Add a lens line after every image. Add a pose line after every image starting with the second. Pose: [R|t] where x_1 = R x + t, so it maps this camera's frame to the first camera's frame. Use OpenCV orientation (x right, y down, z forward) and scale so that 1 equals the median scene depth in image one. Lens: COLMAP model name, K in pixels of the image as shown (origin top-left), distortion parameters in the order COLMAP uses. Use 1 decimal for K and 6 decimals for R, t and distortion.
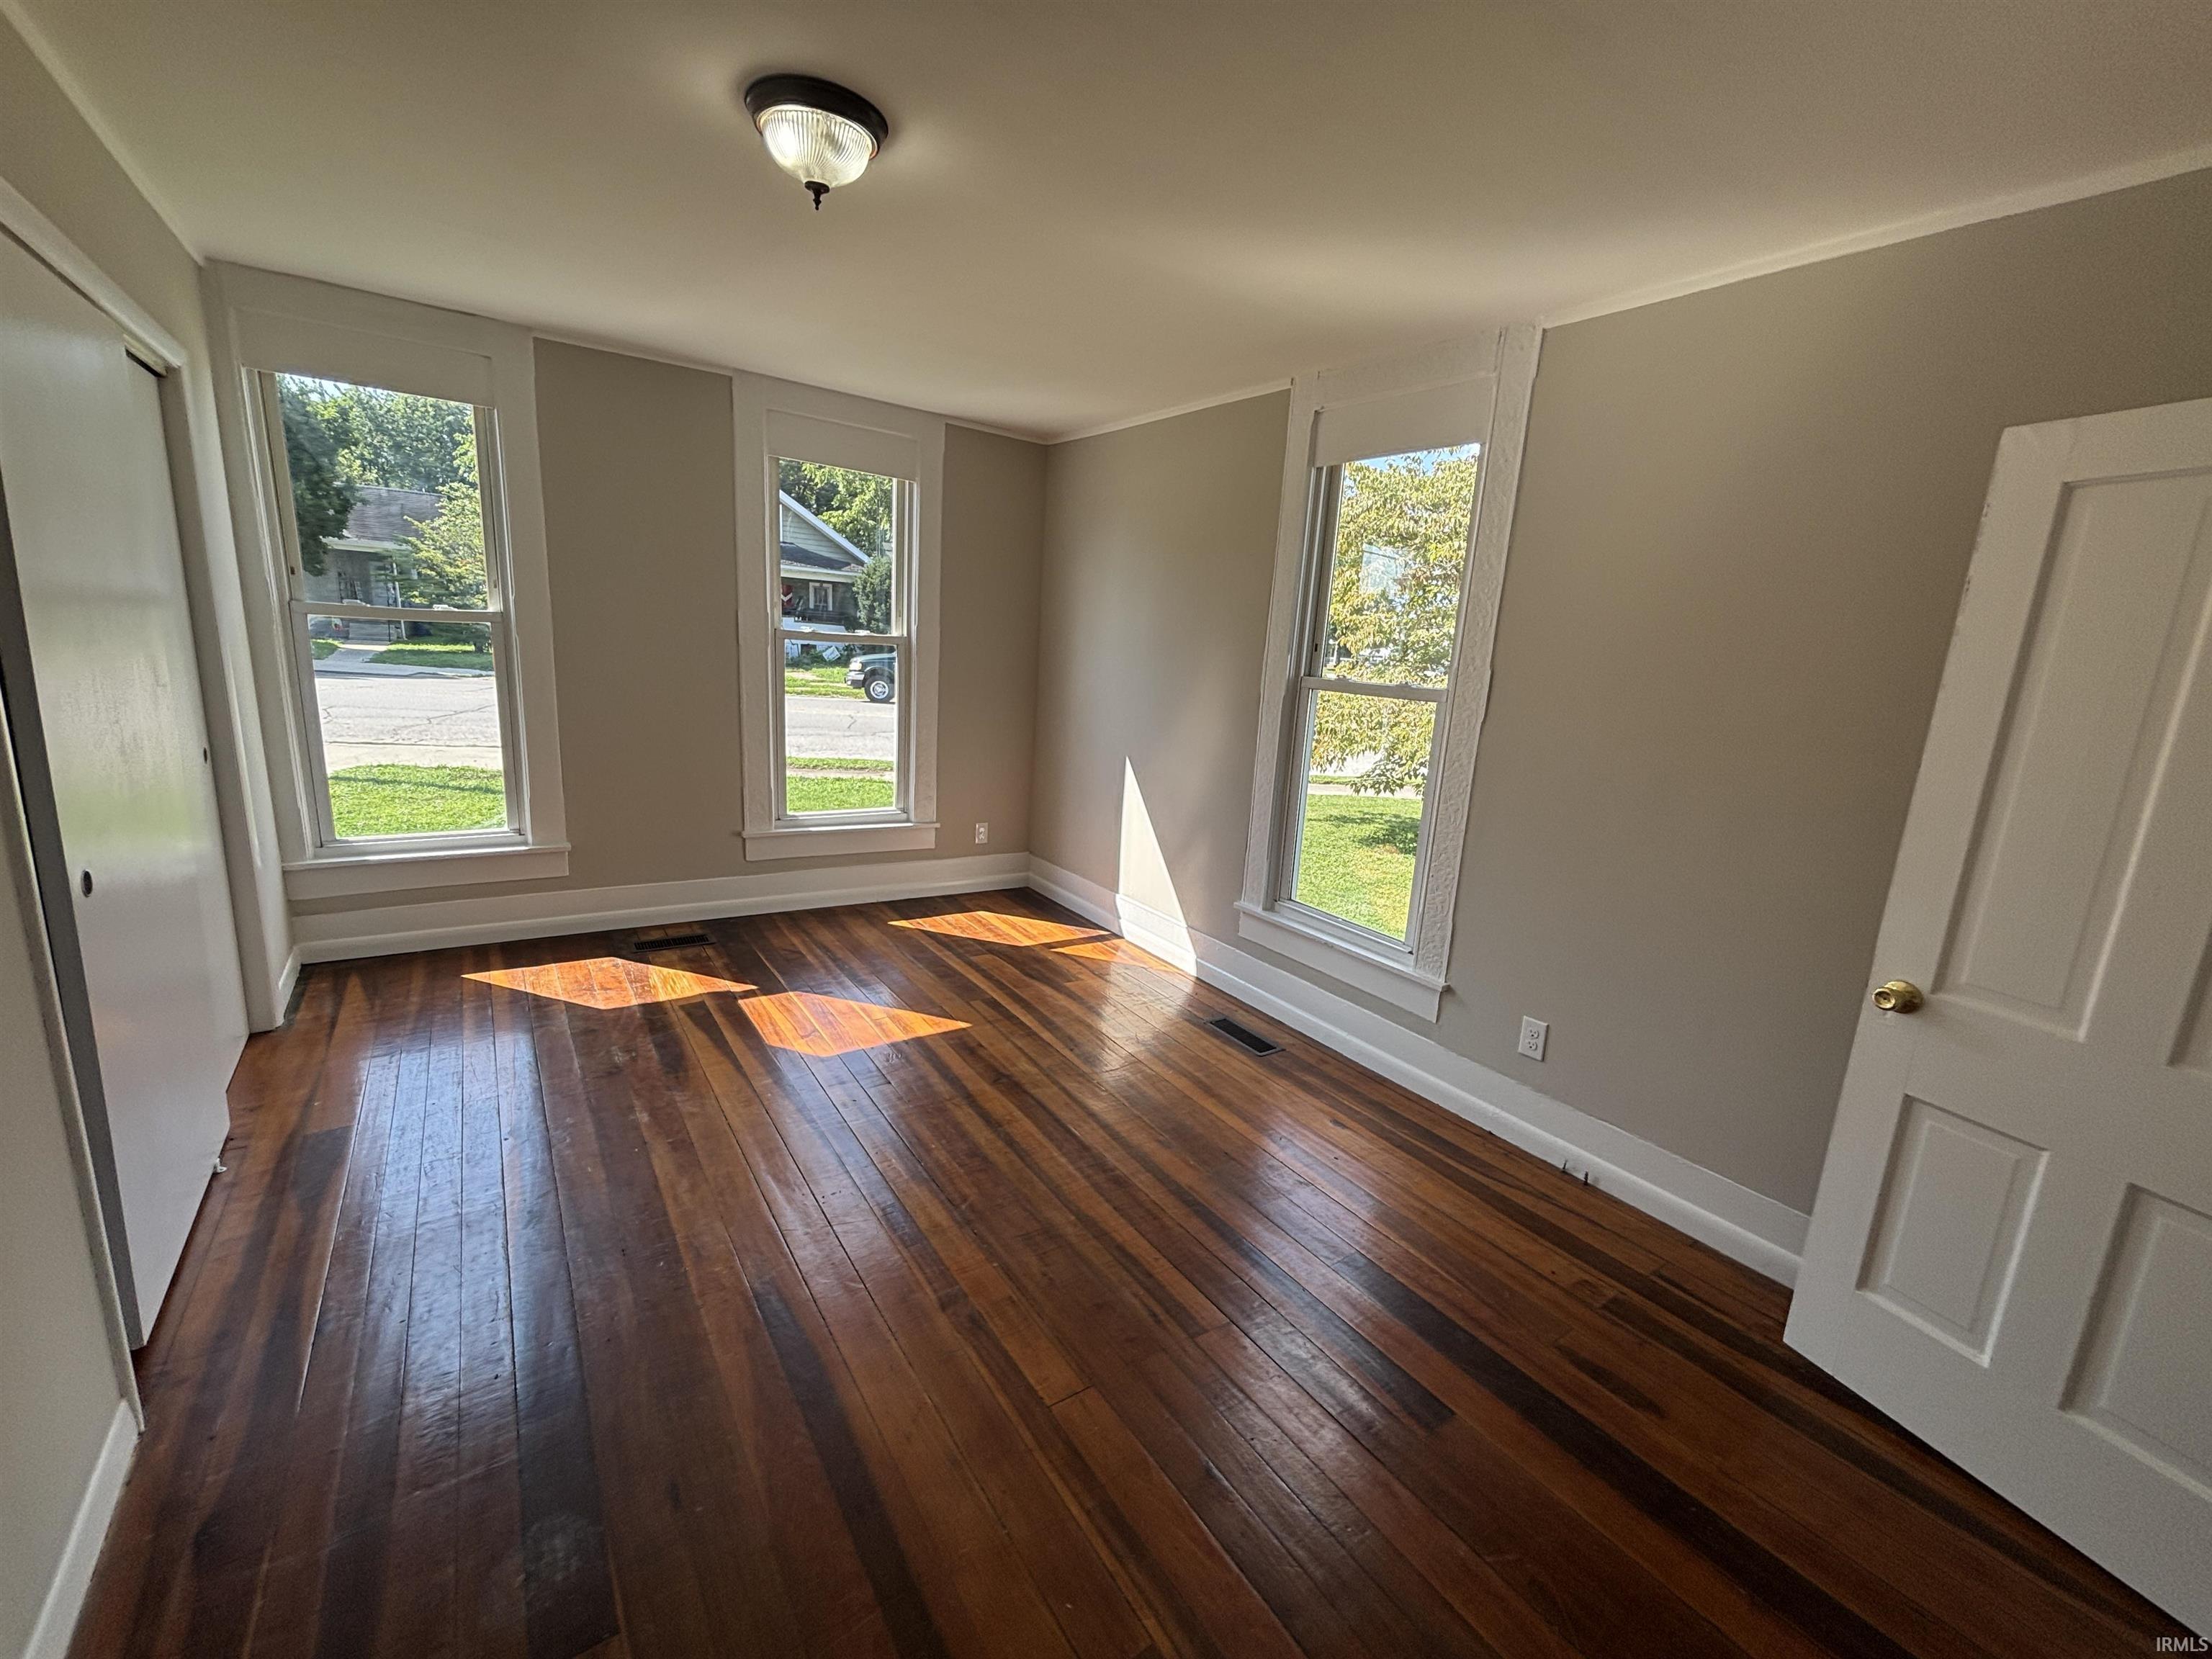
lens RADIAL K [[899.4, 0, 1098.5], [0, 899.4, 825.2], [0, 0, 1]] dist [0.004901, -0.000282]
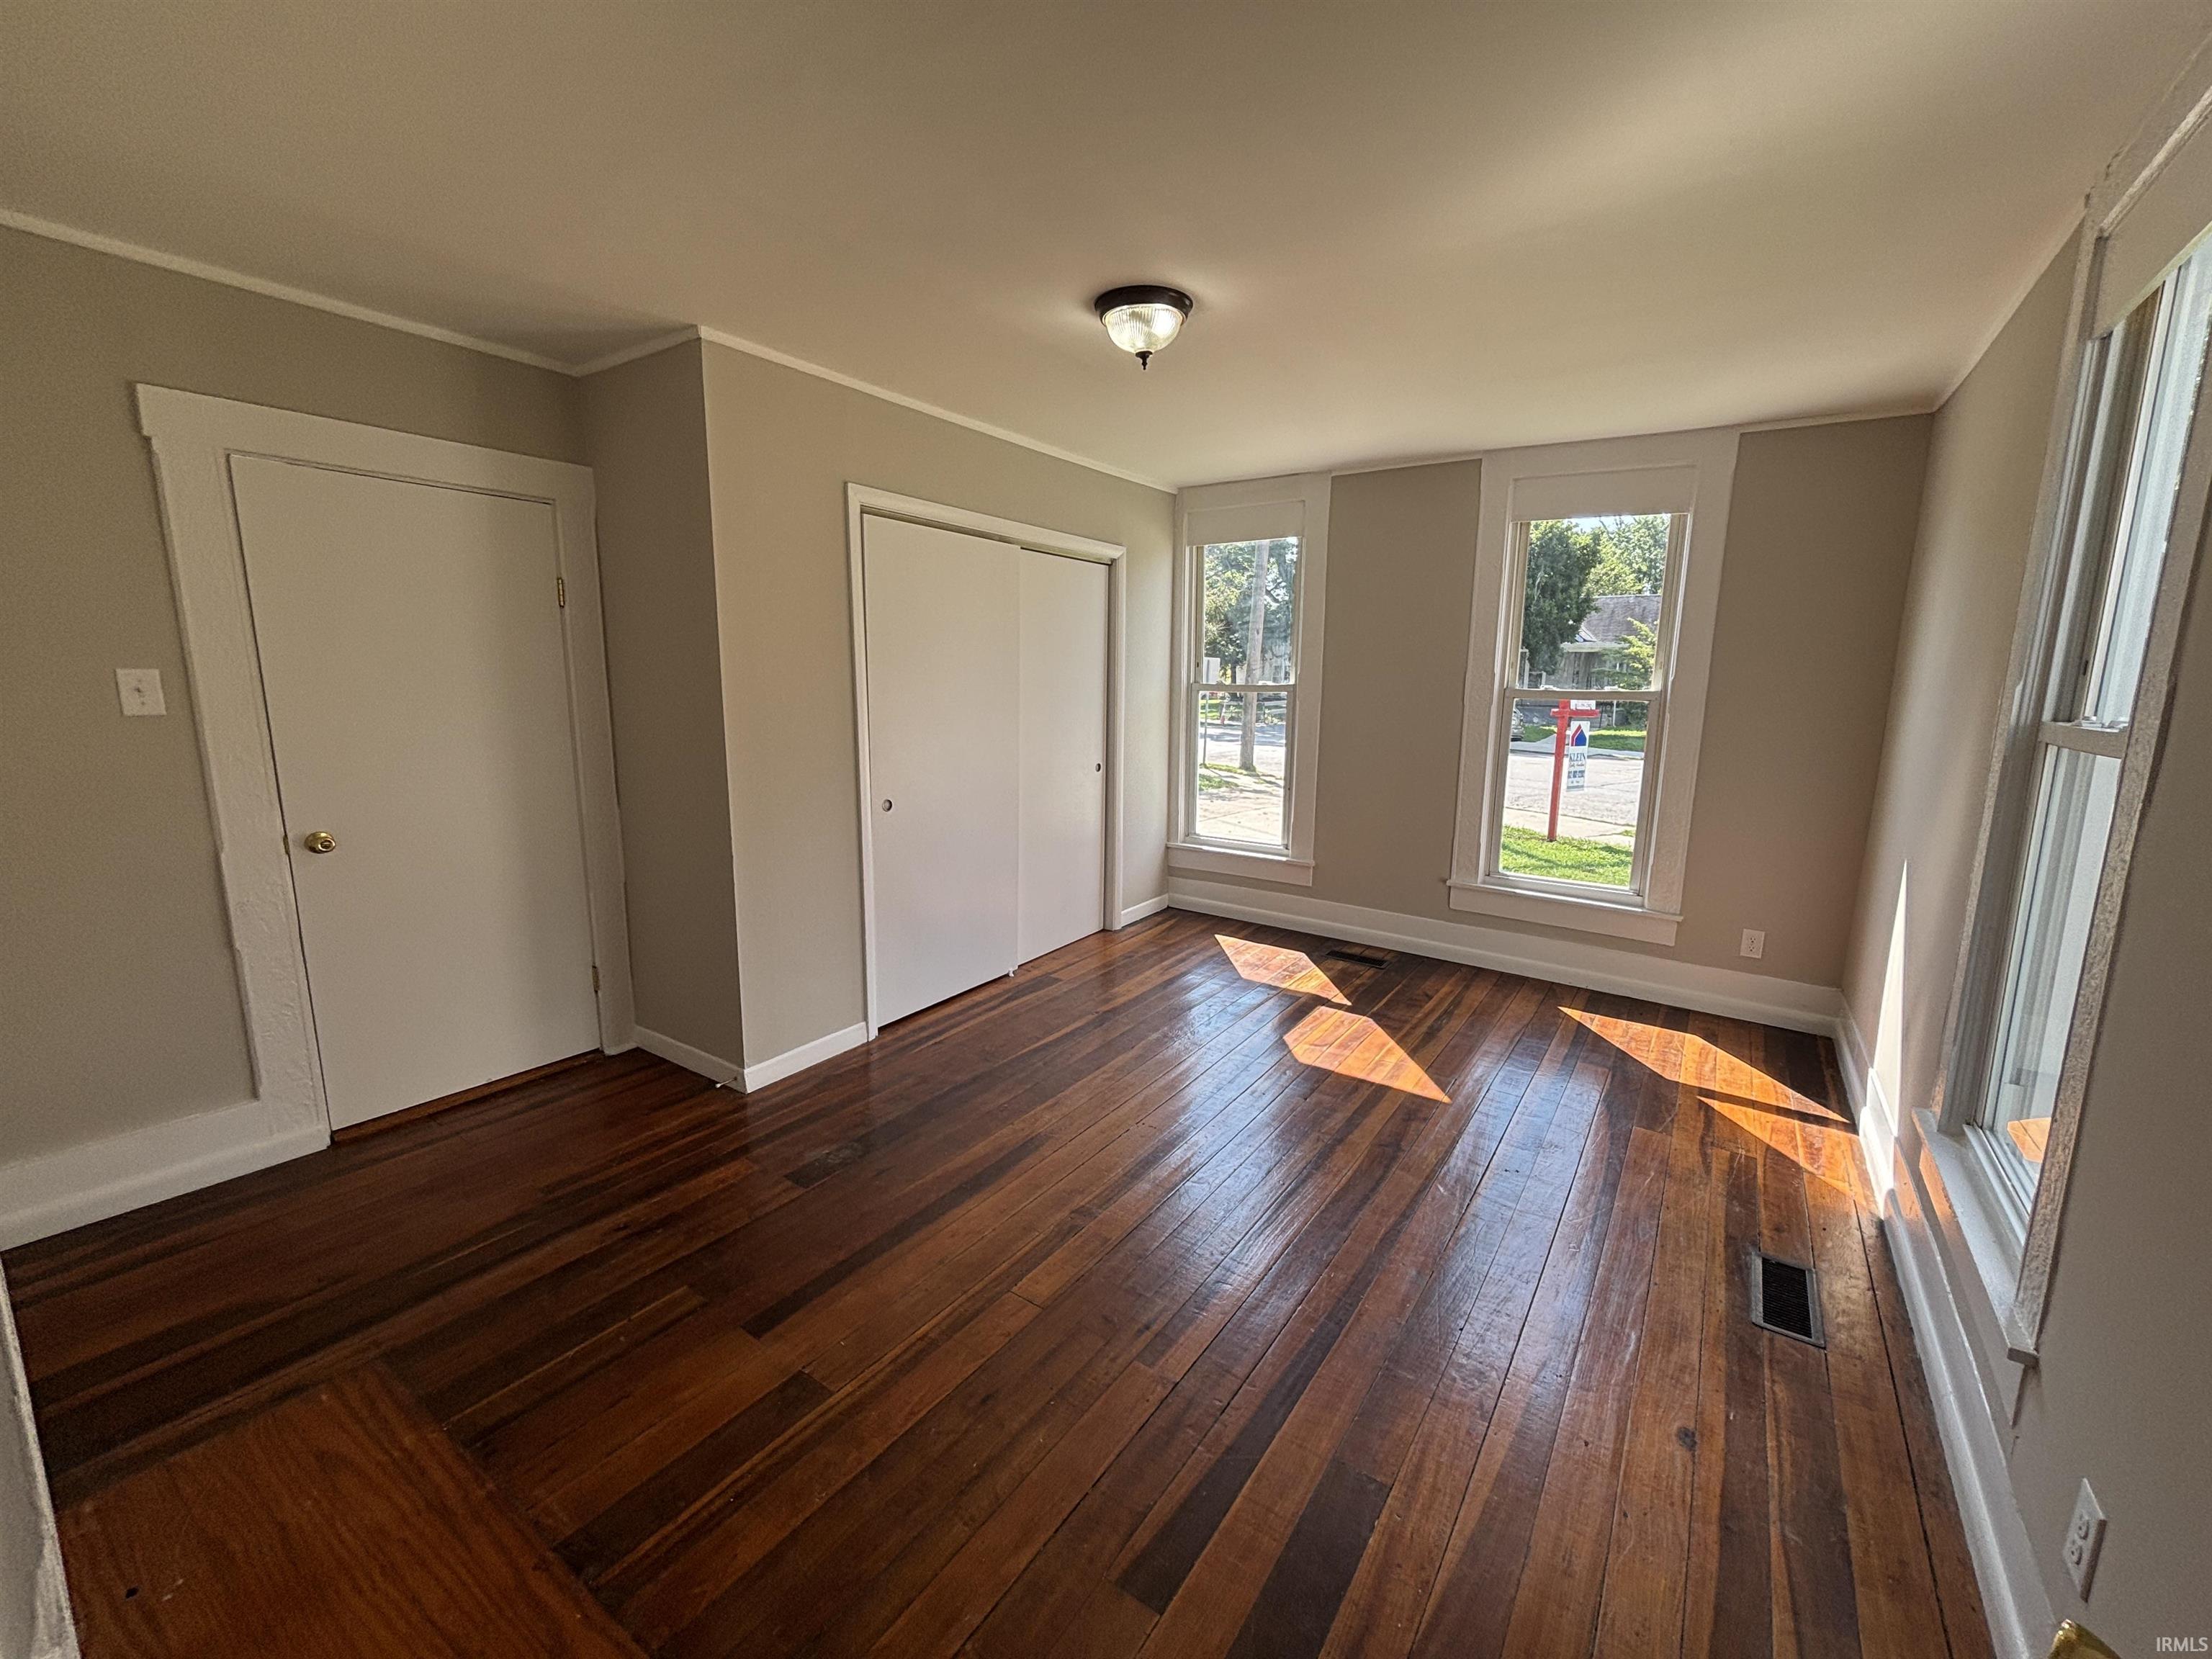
lens RADIAL K [[895.6, 0, 1110.3], [0, 895.6, 832.3], [0, 0, 1]] dist [0.000802, -0.000570]
pose [[0.356084, 0.105190, -0.928514, 0.440467], [-0.187449, 0.981488, 0.039304, -0.014193], [0.915460, 0.160053, 0.369210, 0.243366]]
